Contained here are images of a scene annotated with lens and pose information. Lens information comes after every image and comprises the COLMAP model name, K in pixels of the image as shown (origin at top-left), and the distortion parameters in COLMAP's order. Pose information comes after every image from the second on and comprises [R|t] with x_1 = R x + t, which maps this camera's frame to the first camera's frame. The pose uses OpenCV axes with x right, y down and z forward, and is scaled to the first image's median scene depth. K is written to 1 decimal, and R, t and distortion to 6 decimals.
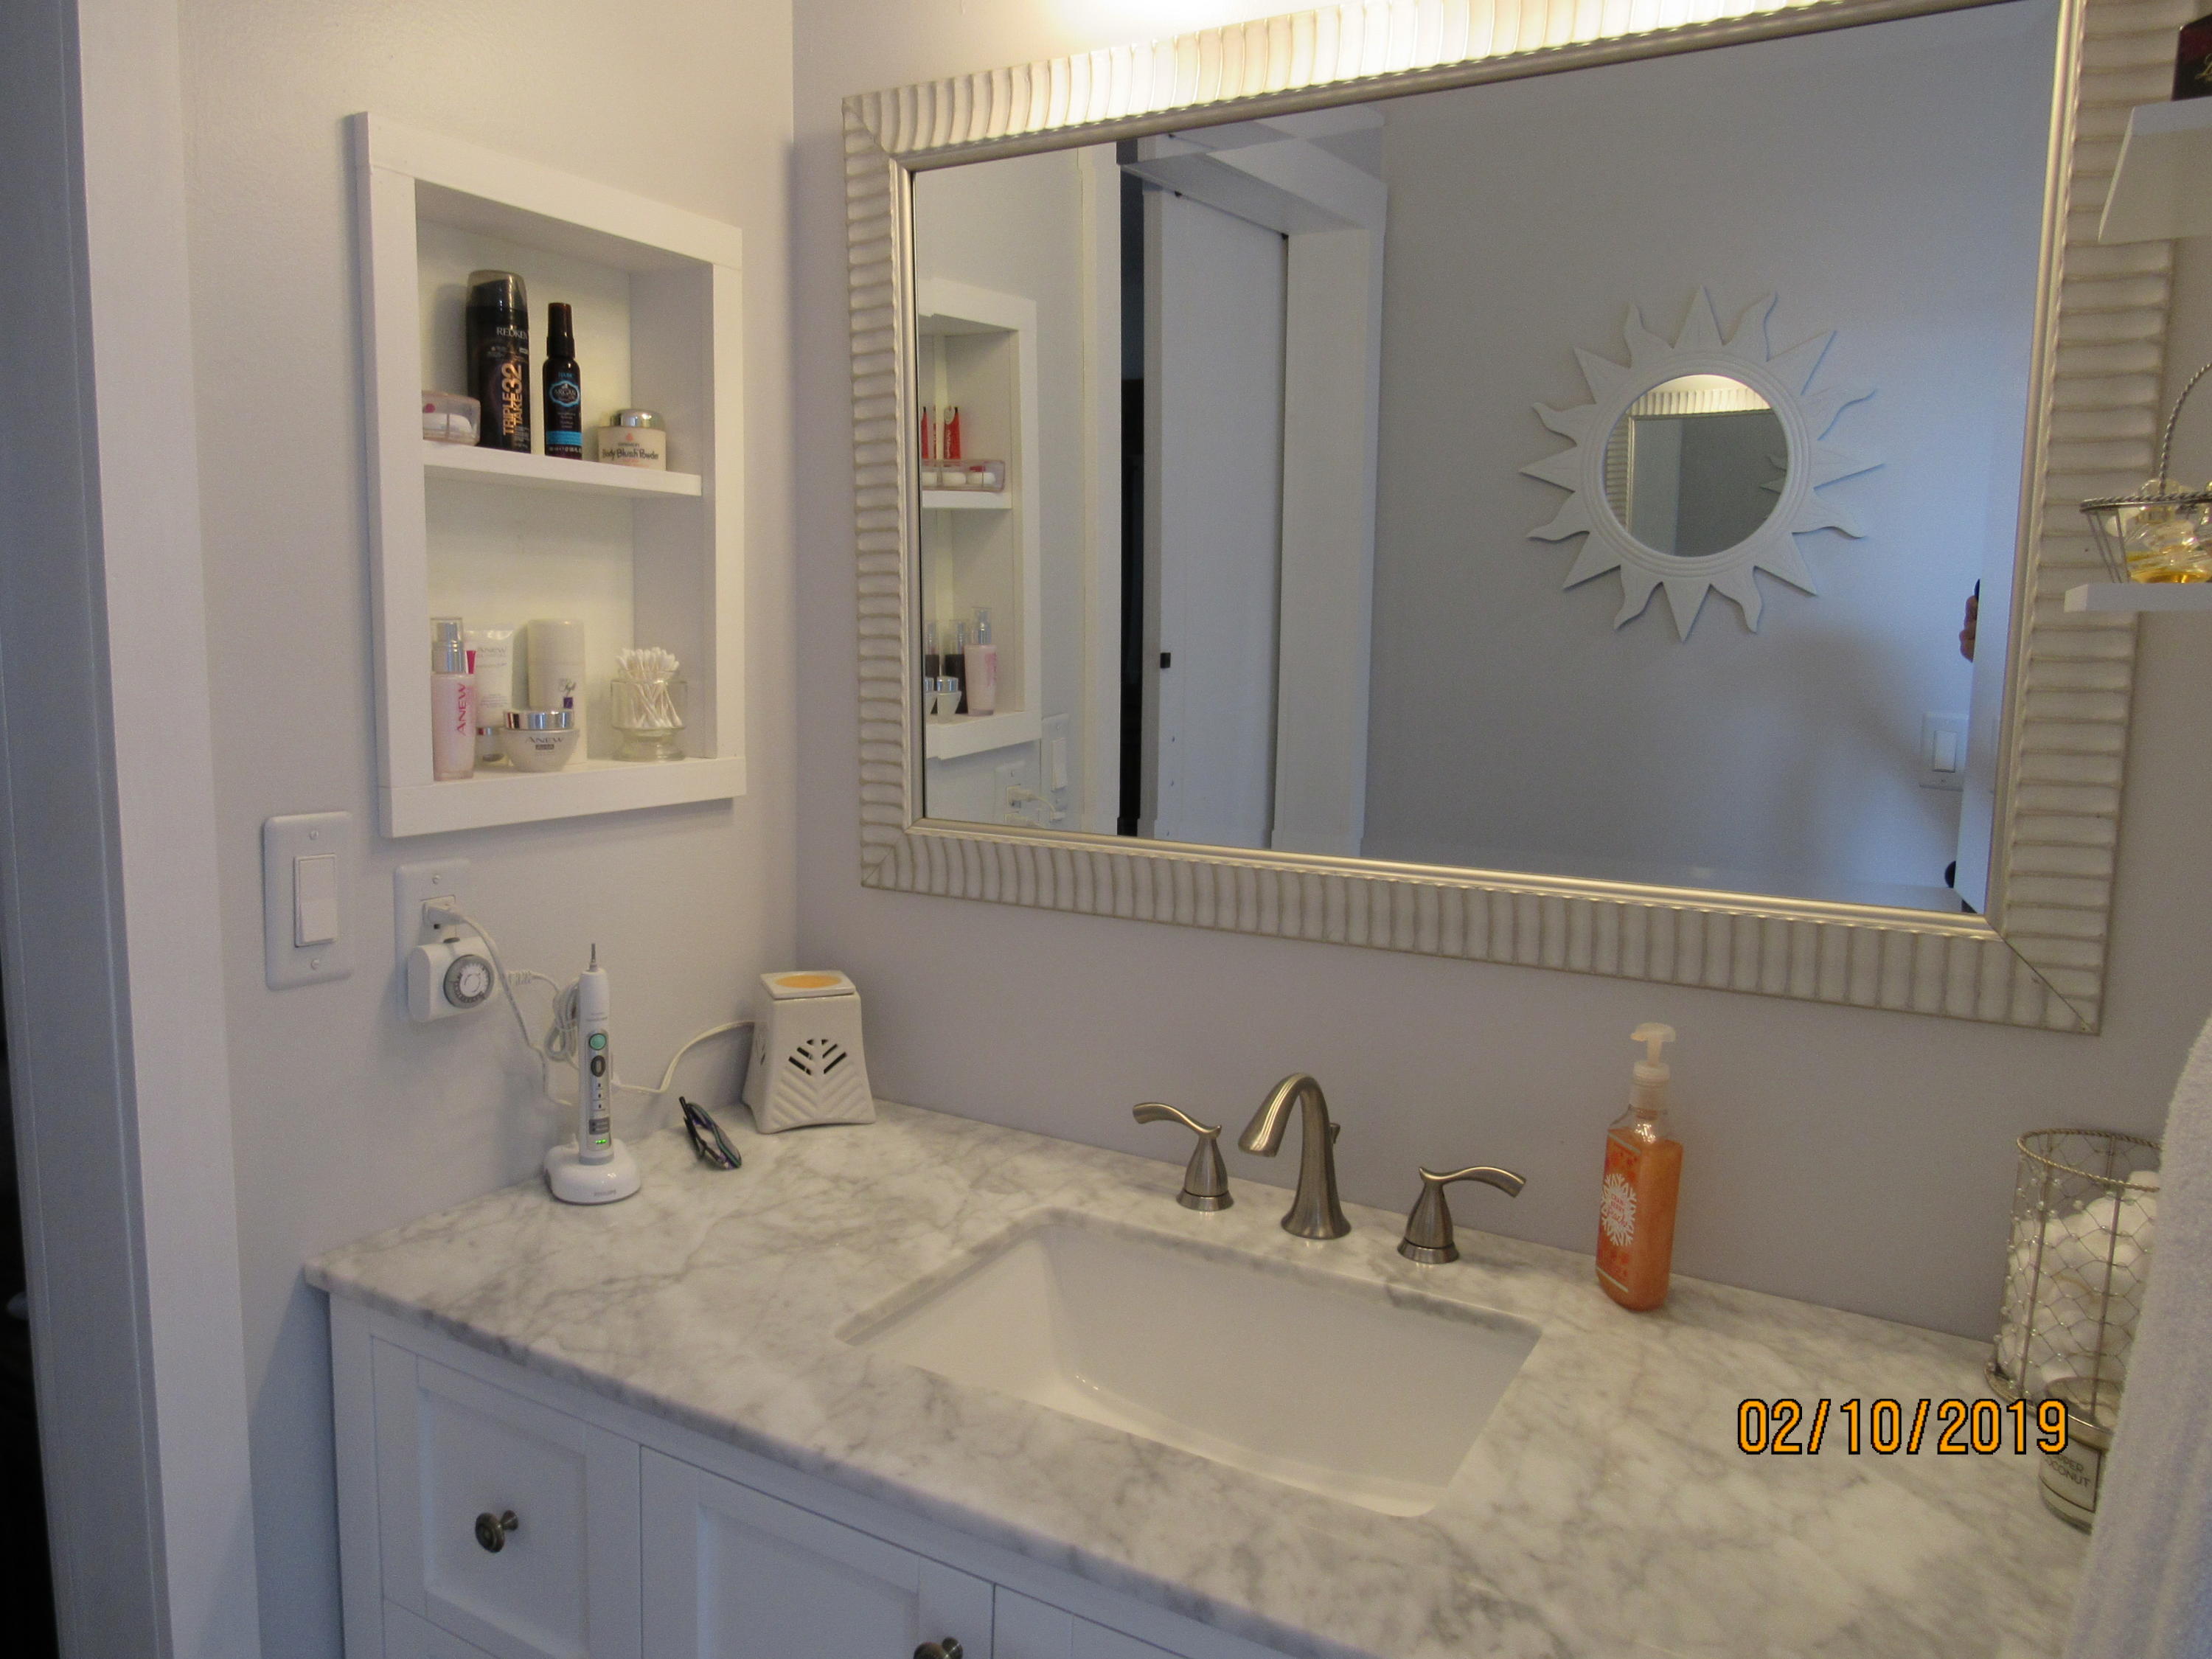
lens RADIAL K [[1596.4, 0, 1107.9], [0, 1596.4, 821.8], [0, 0, 1]] dist [-0.015708, 0.000375]
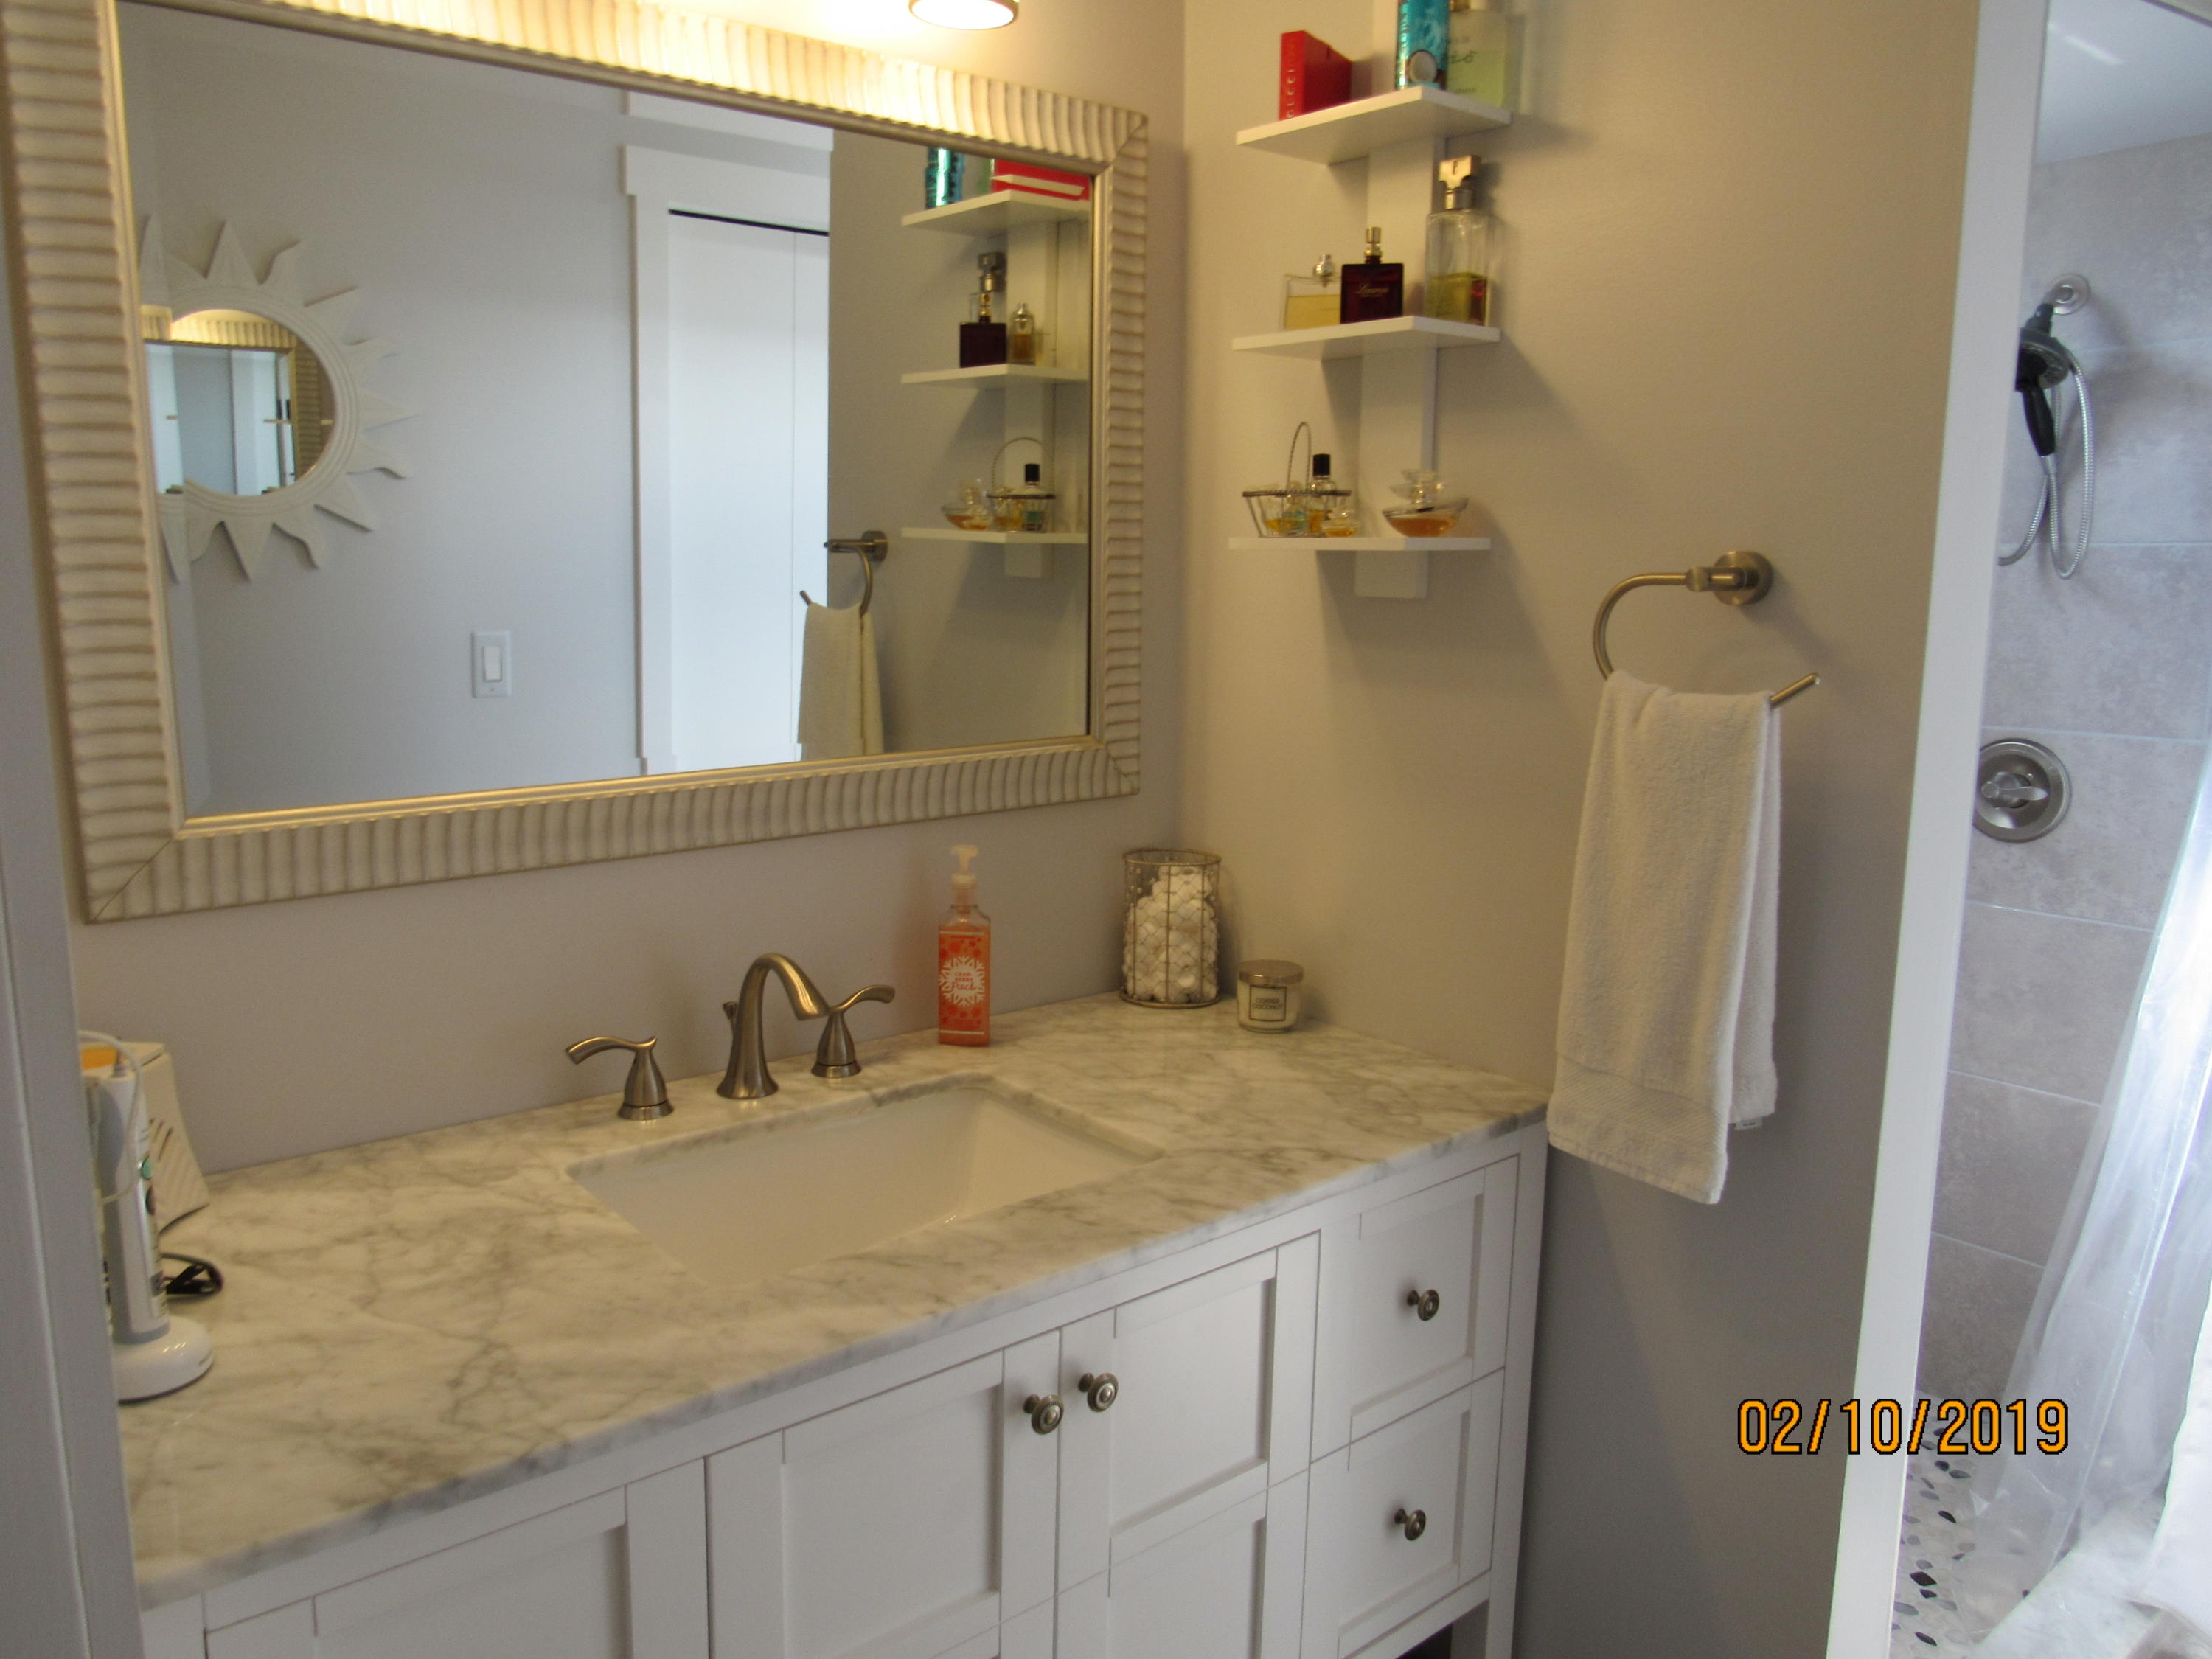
lens RADIAL K [[1561.5, 0, 1102.7], [0, 1561.5, 894.6], [0, 0, 1]] dist [-0.063379, 0.003326]
pose [[0.341346, -0.208384, 0.916547, -0.852457], [0.122397, 0.976667, 0.176469, -0.055060], [-0.931934, 0.051946, 0.358887, 0.383384]]
